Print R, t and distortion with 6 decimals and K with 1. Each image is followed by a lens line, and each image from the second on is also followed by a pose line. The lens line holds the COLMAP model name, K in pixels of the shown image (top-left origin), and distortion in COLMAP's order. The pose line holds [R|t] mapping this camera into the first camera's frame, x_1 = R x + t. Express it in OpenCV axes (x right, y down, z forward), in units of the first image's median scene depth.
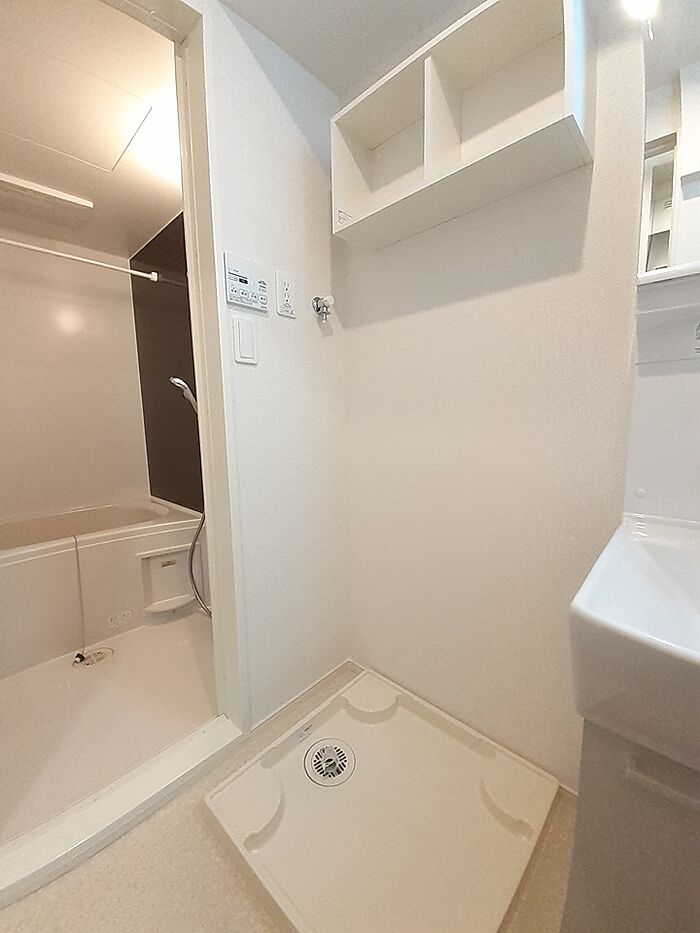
lens RADIAL K [[378.5, 0, 344.1], [0, 378.5, 459.6], [0, 0, 1]] dist [0.001230, -0.001914]
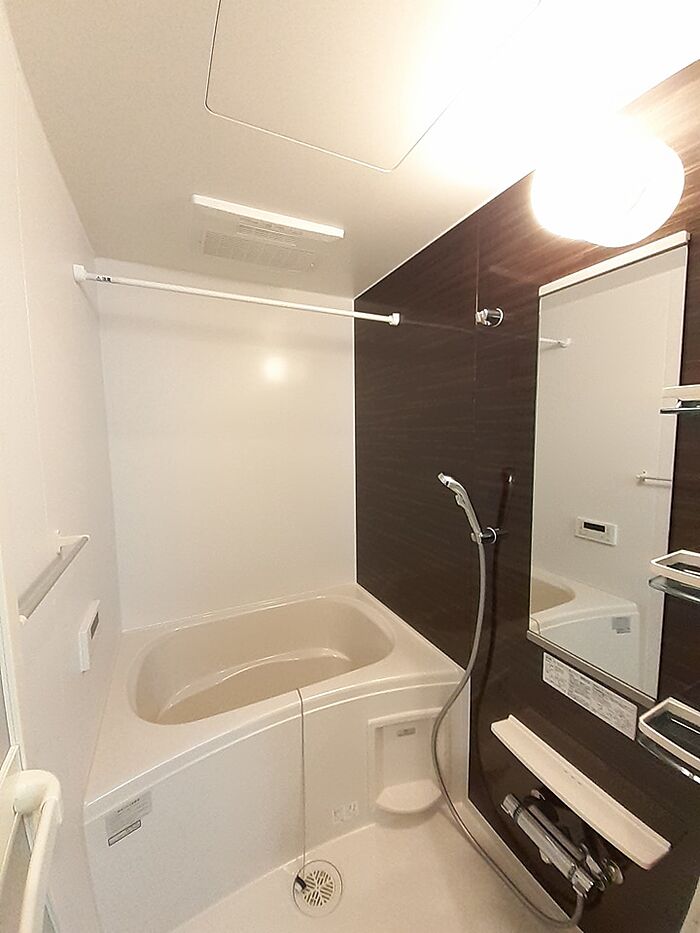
lens RADIAL K [[378.5, 0, 345.7], [0, 378.5, 468.4], [0, 0, 1]] dist [0.001230, -0.001914]
pose [[0.932284, 0.043251, -0.359132, -0.312105], [-0.051007, 0.998624, -0.012145, -0.176289], [0.358113, 0.029641, 0.933208, 0.279199]]
